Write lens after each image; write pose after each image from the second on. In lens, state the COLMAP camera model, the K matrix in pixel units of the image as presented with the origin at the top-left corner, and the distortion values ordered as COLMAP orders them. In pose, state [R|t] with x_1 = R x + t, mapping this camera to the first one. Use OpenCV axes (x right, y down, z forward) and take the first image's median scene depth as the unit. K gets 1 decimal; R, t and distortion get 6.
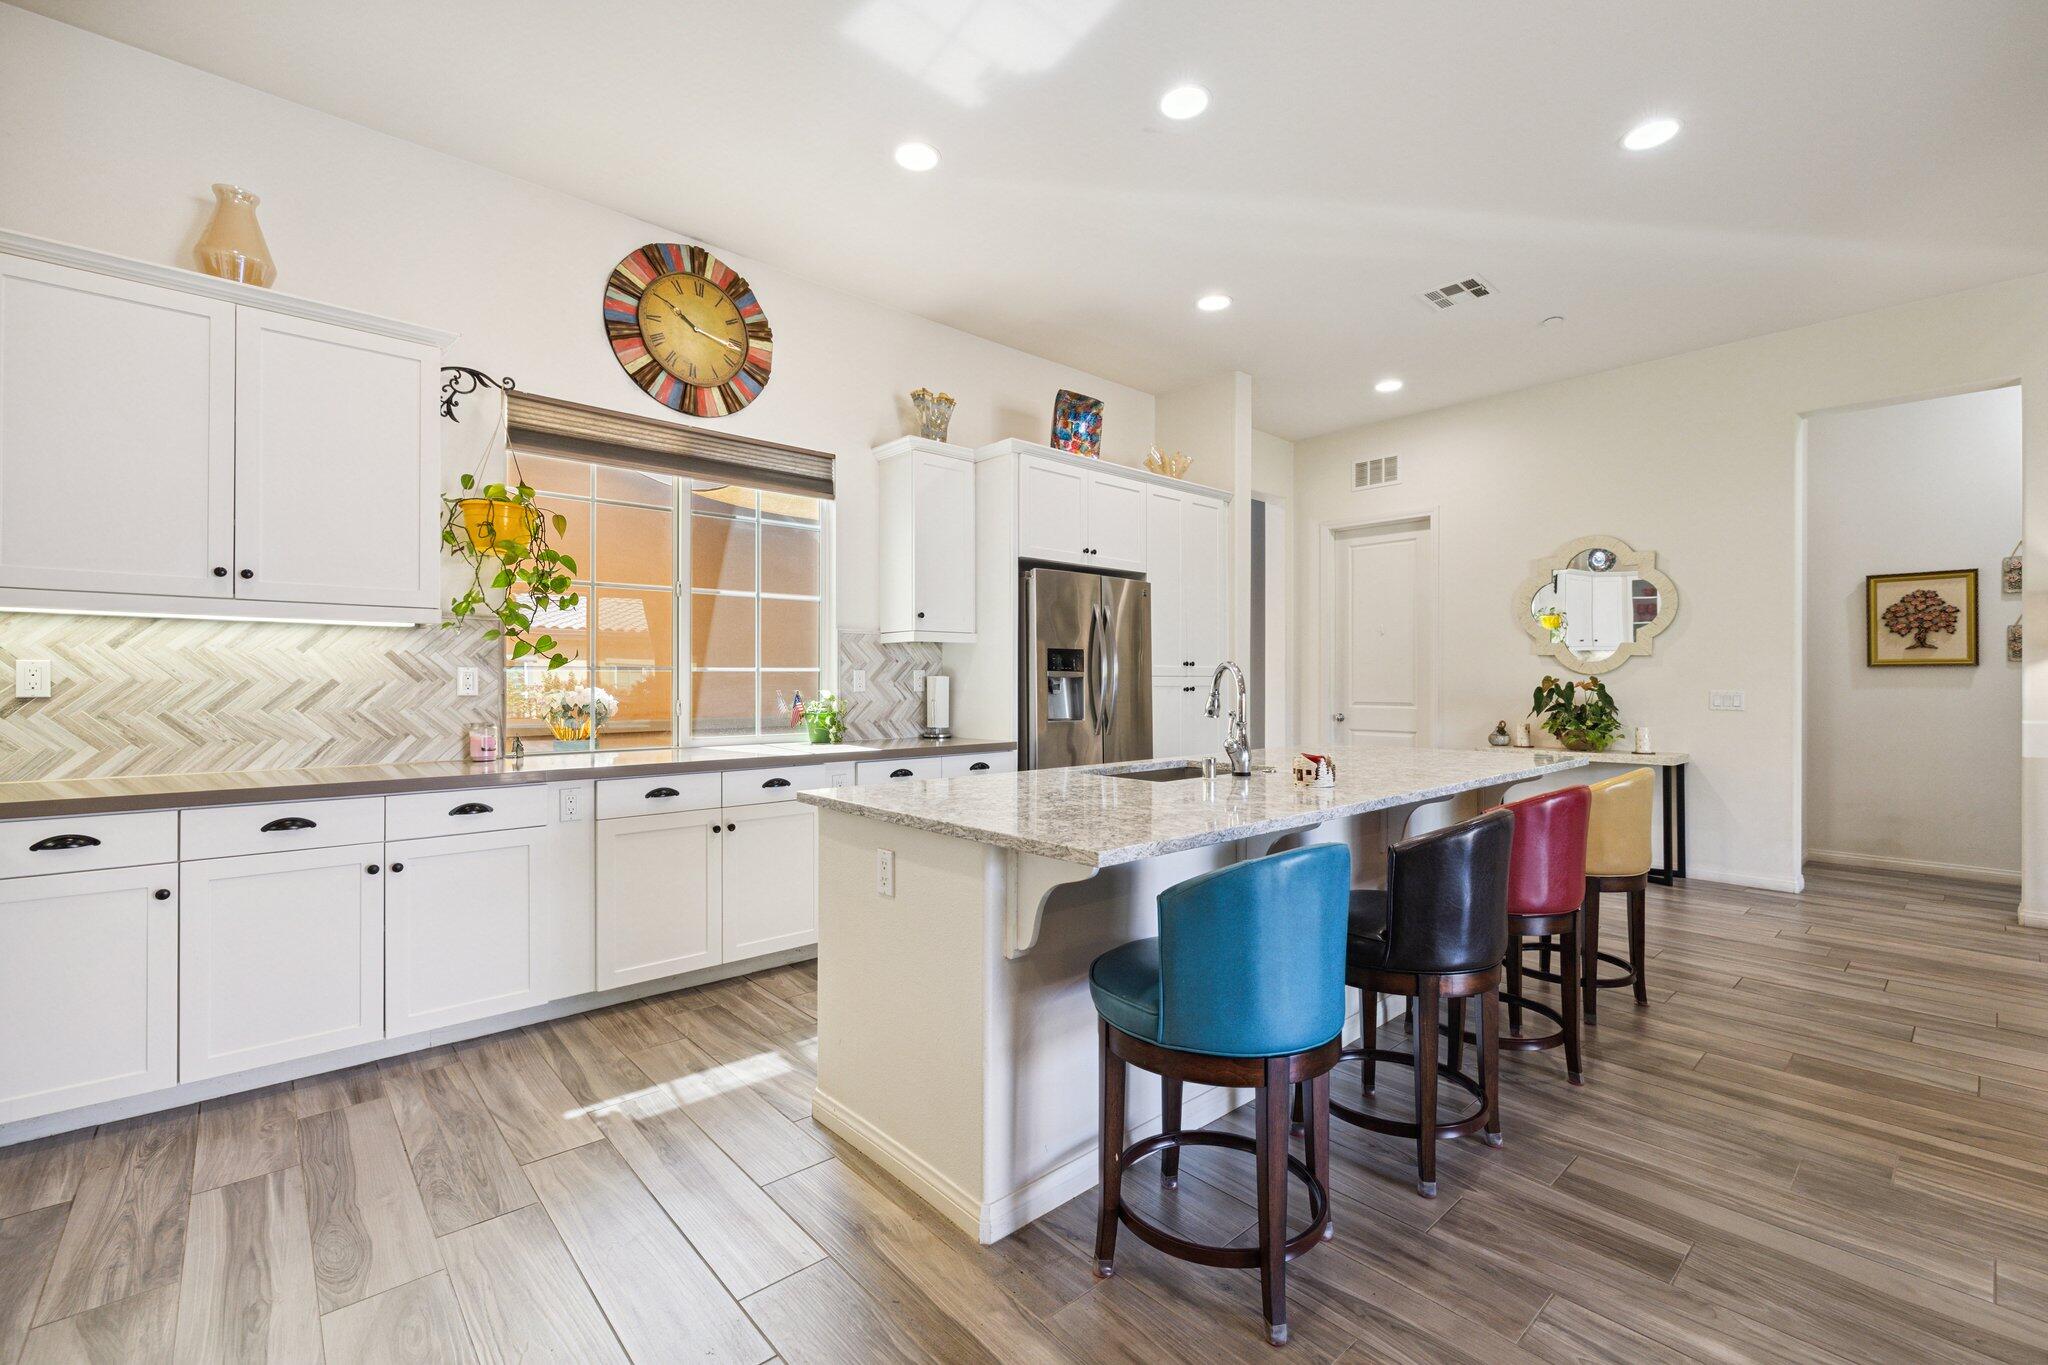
lens RADIAL K [[867.2, 0, 1023.9], [0, 867.2, 679.0], [0, 0, 1]] dist [-0.000395, -0.000114]
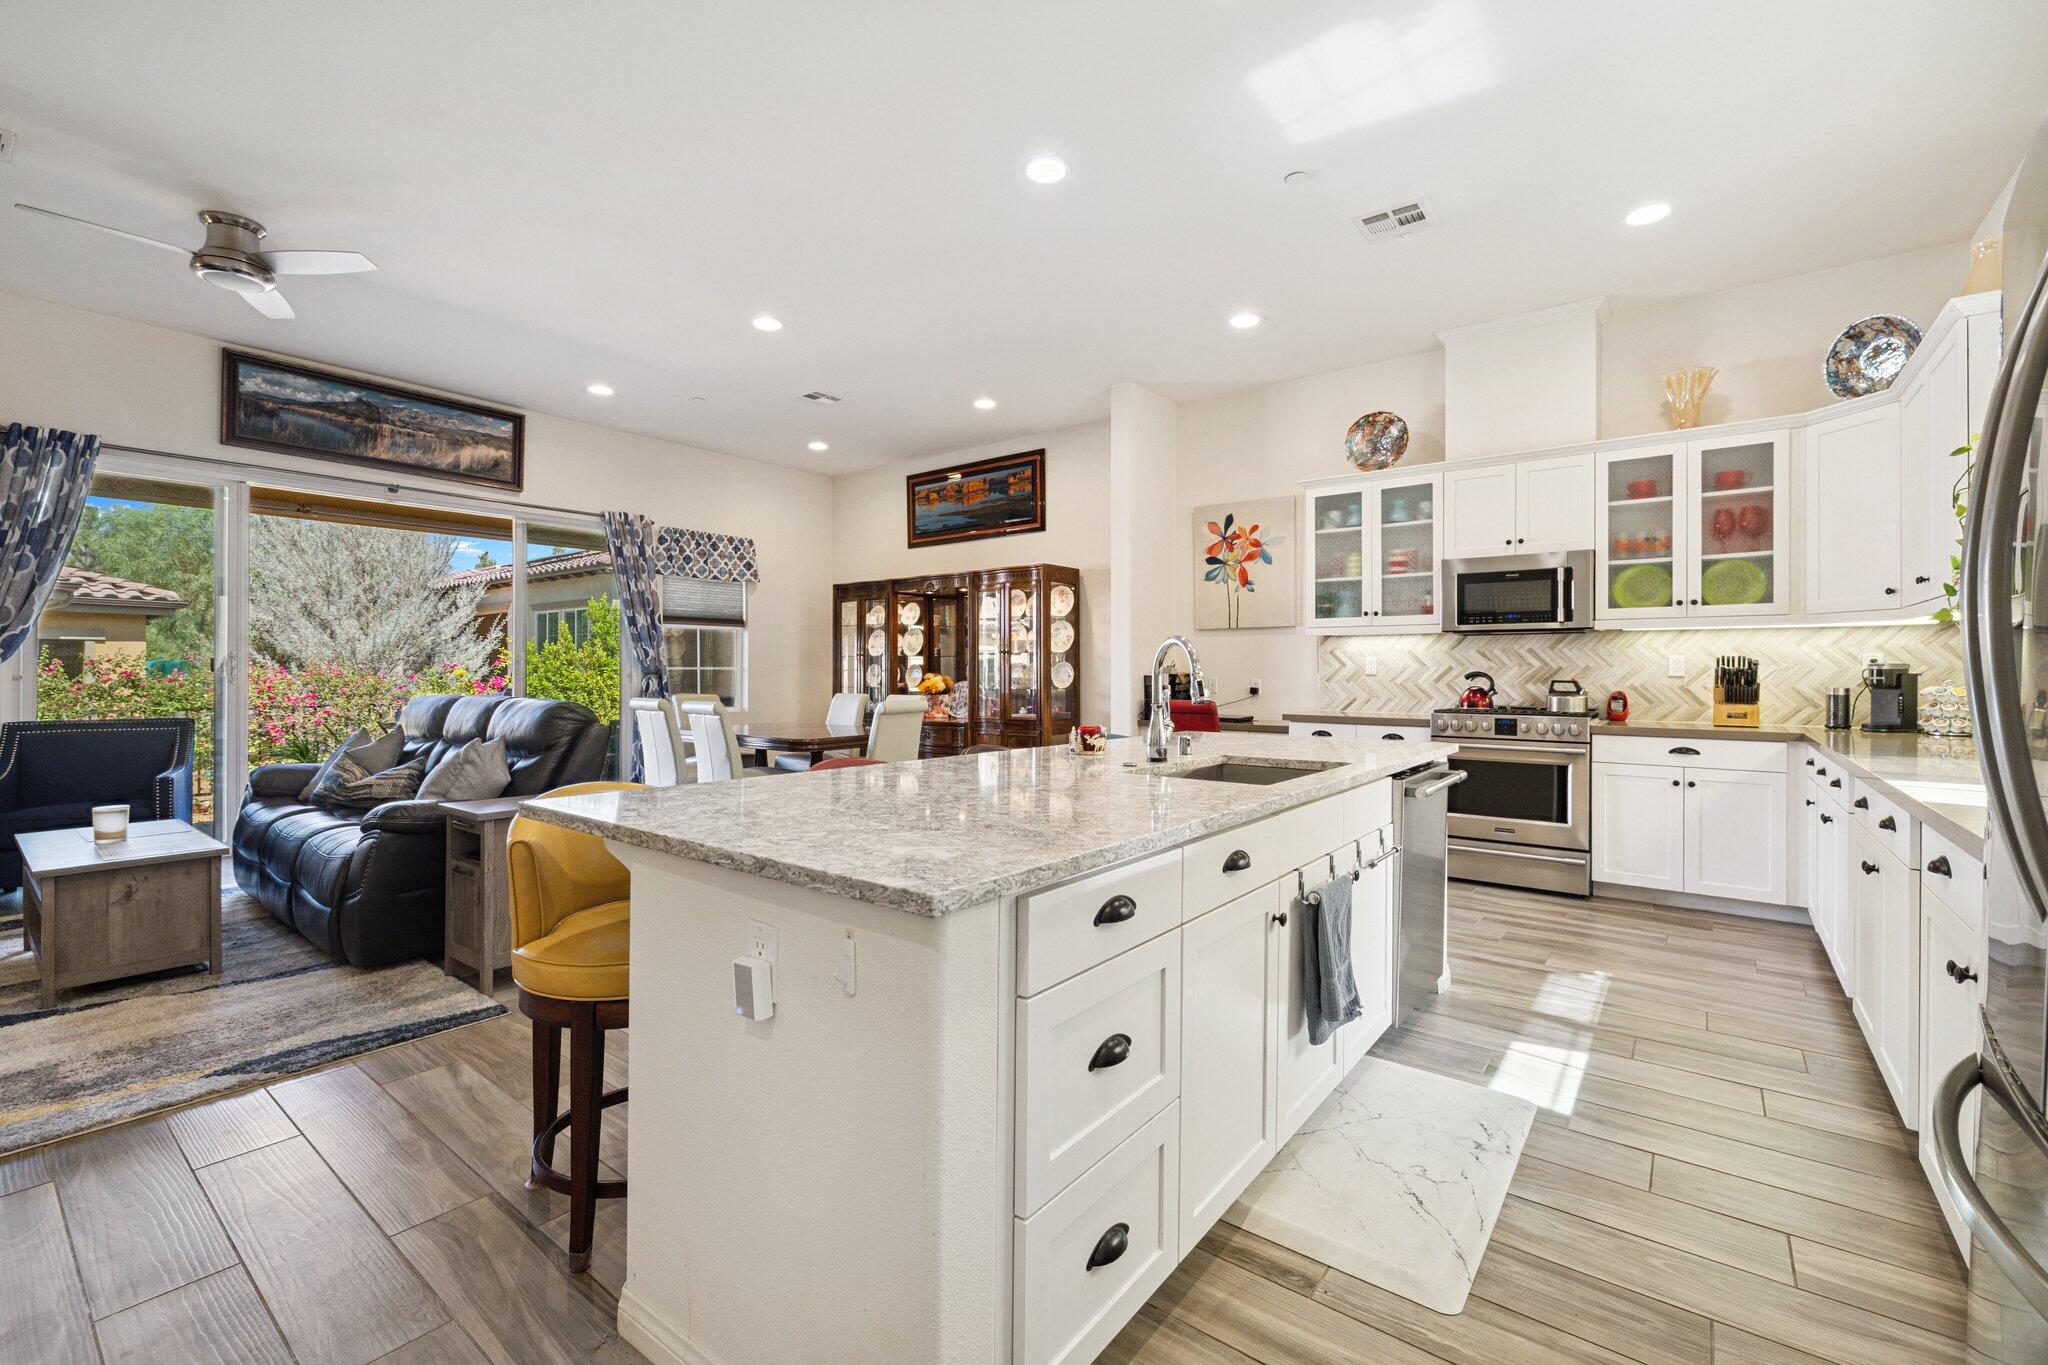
lens RADIAL K [[867.3, 0, 1023.5], [0, 867.3, 669.6], [0, 0, 1]] dist [0.000274, -0.000313]
pose [[-0.984304, -0.004579, -0.176421, 0.410090], [-0.004059, 0.999986, -0.003309, 0.012063], [0.176434, -0.002541, -0.984309, 1.394058]]
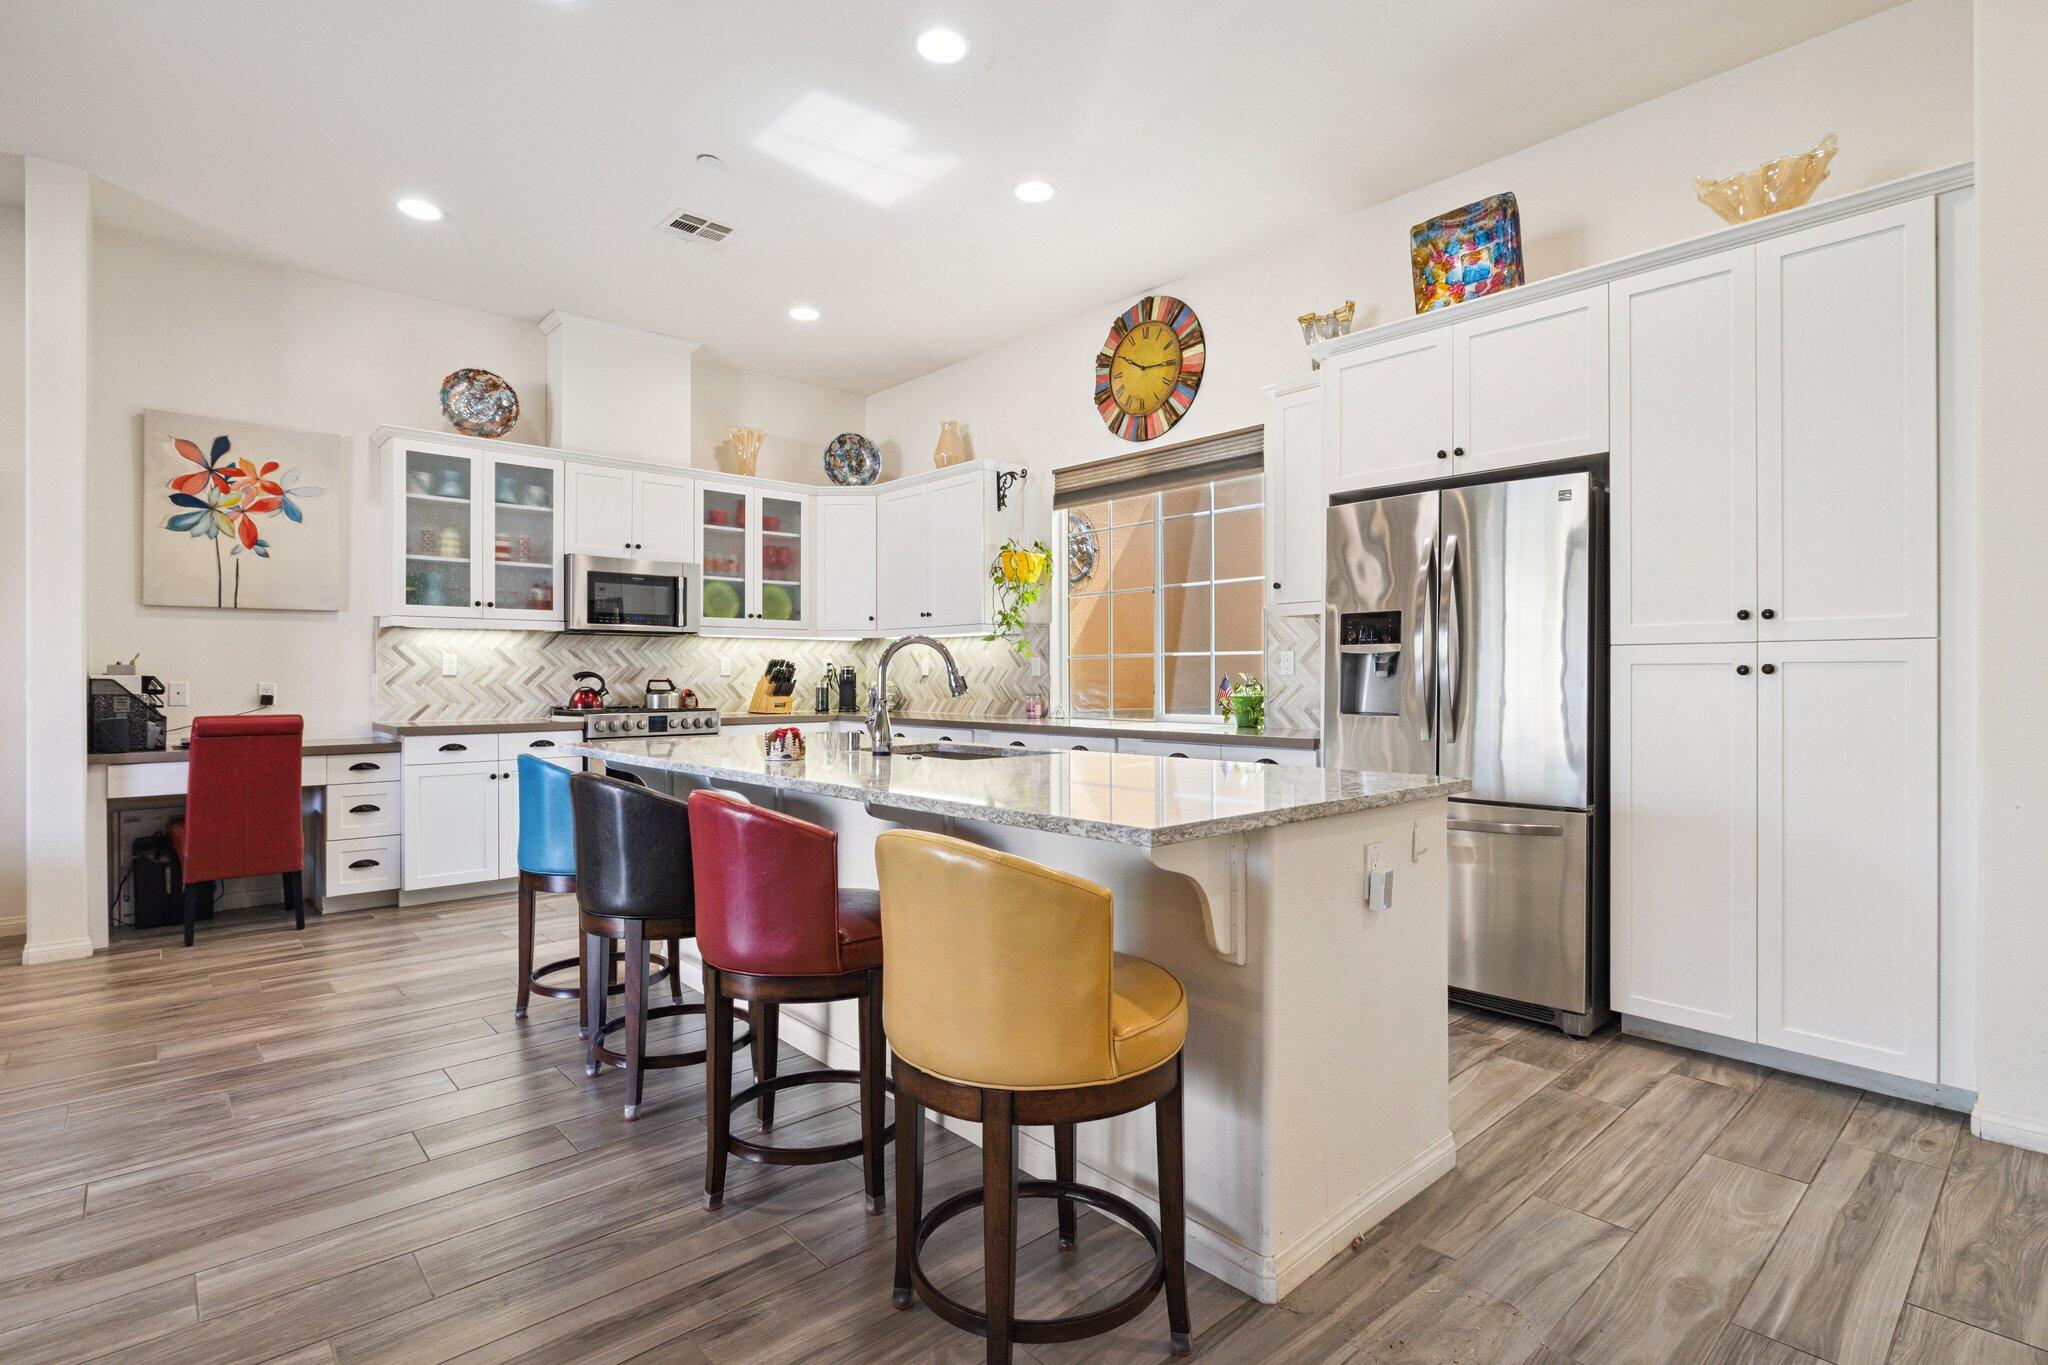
lens RADIAL K [[983.8, 0, 1026.7], [0, 983.8, 672.9], [0, 0, 1]] dist [-0.005149, 0.001017]
pose [[0.006959, -0.005370, -0.999961, 0.983821], [0.003450, 0.999980, -0.005346, 0.020056], [0.999970, -0.003413, 0.006978, 0.849638]]
